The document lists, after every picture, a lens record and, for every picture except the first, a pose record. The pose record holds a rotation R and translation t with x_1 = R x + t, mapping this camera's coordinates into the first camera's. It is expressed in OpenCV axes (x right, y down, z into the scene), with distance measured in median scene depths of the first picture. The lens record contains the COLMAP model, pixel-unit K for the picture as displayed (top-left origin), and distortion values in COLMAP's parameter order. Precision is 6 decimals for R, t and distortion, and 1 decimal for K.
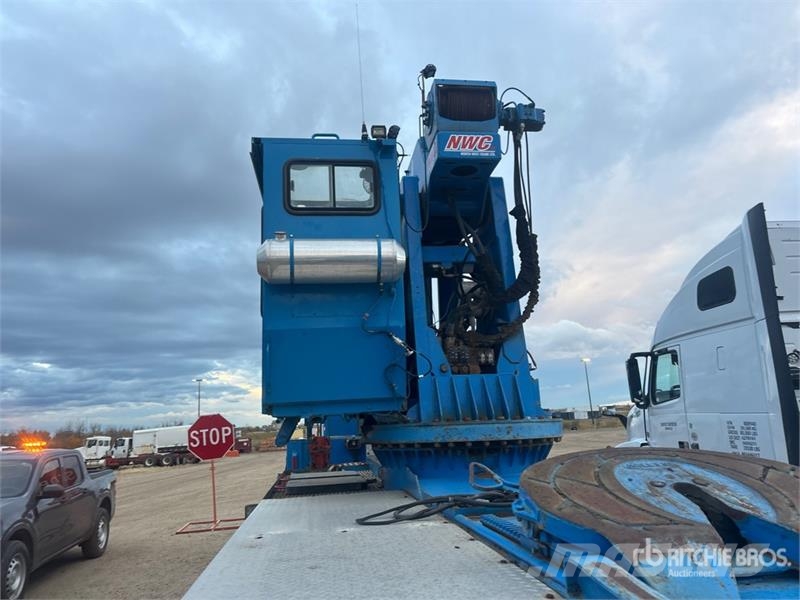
lens RADIAL K [[616.2, 0, 396.0], [0, 616.2, 305.0], [0, 0, 1]] dist [-0.009722, 0.088778]
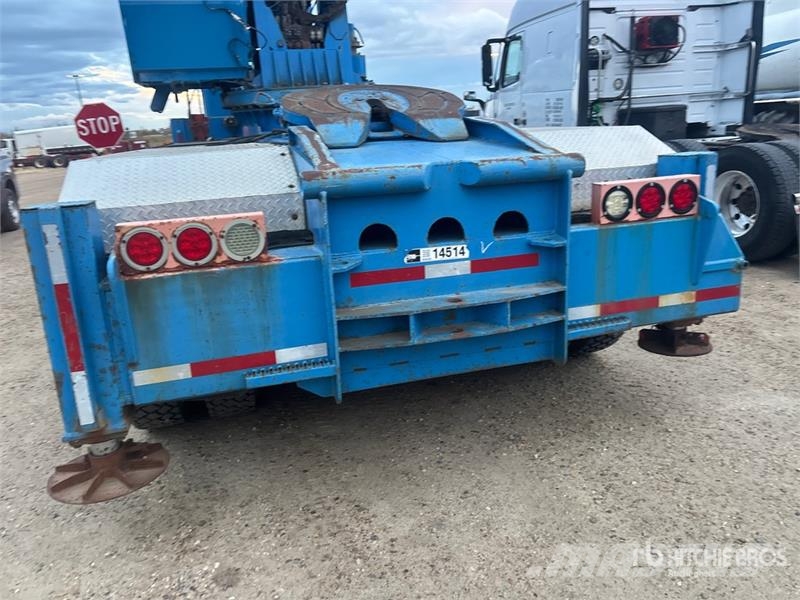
lens RADIAL K [[628.6, 0, 400.0], [0, 628.6, 300.0], [0, 0, 1]] dist [0.012821, 0.002466]
pose [[0.989882, -0.048669, 0.133283, 0.055722], [-0.015474, 0.896703, 0.442363, 0.000271], [-0.141045, -0.439950, 0.886877, -0.177494]]
